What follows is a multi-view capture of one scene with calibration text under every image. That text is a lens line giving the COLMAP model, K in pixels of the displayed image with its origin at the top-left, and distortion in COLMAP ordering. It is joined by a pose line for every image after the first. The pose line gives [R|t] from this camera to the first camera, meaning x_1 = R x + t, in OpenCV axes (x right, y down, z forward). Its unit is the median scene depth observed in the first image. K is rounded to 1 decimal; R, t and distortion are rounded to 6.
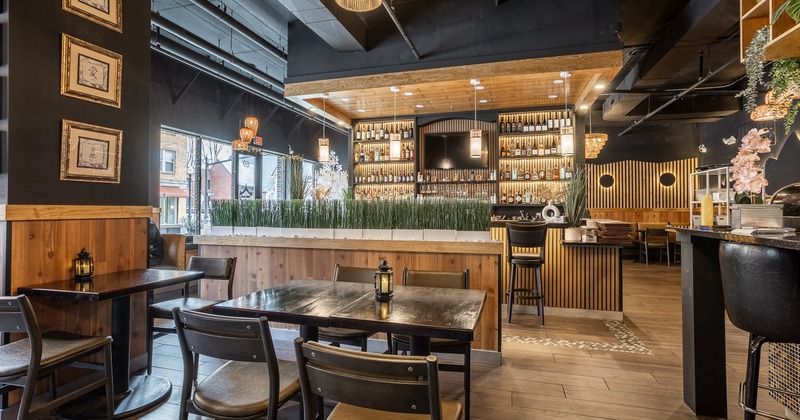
lens RADIAL K [[392.9, 0, 382.6], [0, 392.9, 203.0], [0, 0, 1]] dist [-0.049159, 0.031261]
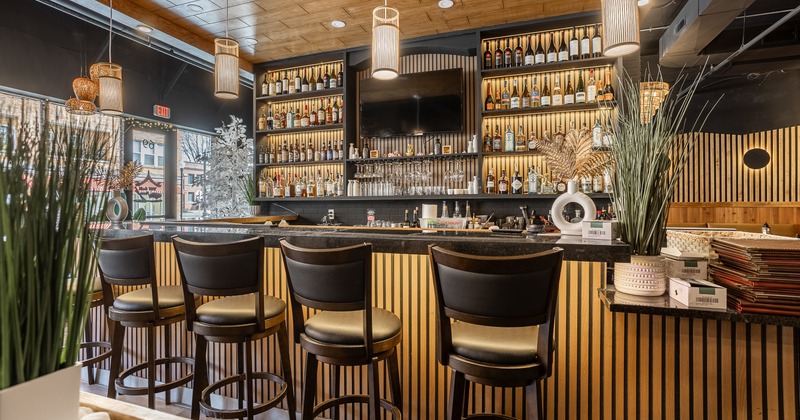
lens RADIAL K [[392.9, 0, 382.6], [0, 392.9, 203.0], [0, 0, 1]] dist [-0.049159, 0.031261]
pose [[0.998421, -0.004789, -0.055962, 0.182288], [0.005342, 0.999938, 0.009741, 0.007899], [0.055912, -0.010025, 0.998385, 0.417677]]
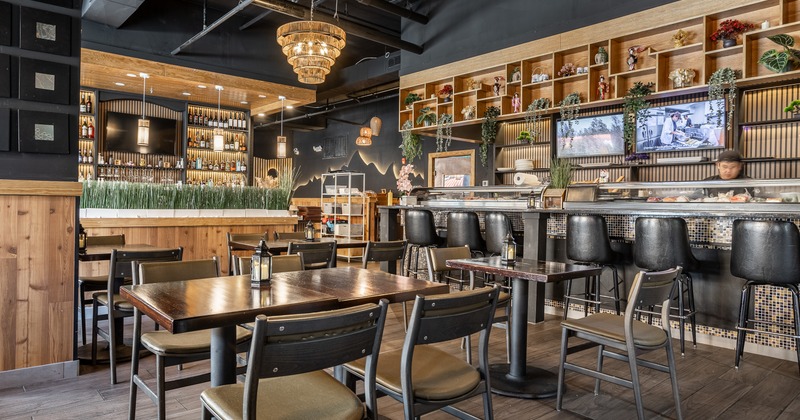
lens RADIAL K [[505.8, 0, 400.0], [0, 505.8, 210.0], [0, 0, 1]] dist [-0.064425, 0.000196]
pose [[0.508587, -0.002183, 0.861008, -0.555603], [-0.029068, 0.999383, 0.019703, 0.009703], [-0.860520, -0.035048, 0.508210, -0.176284]]
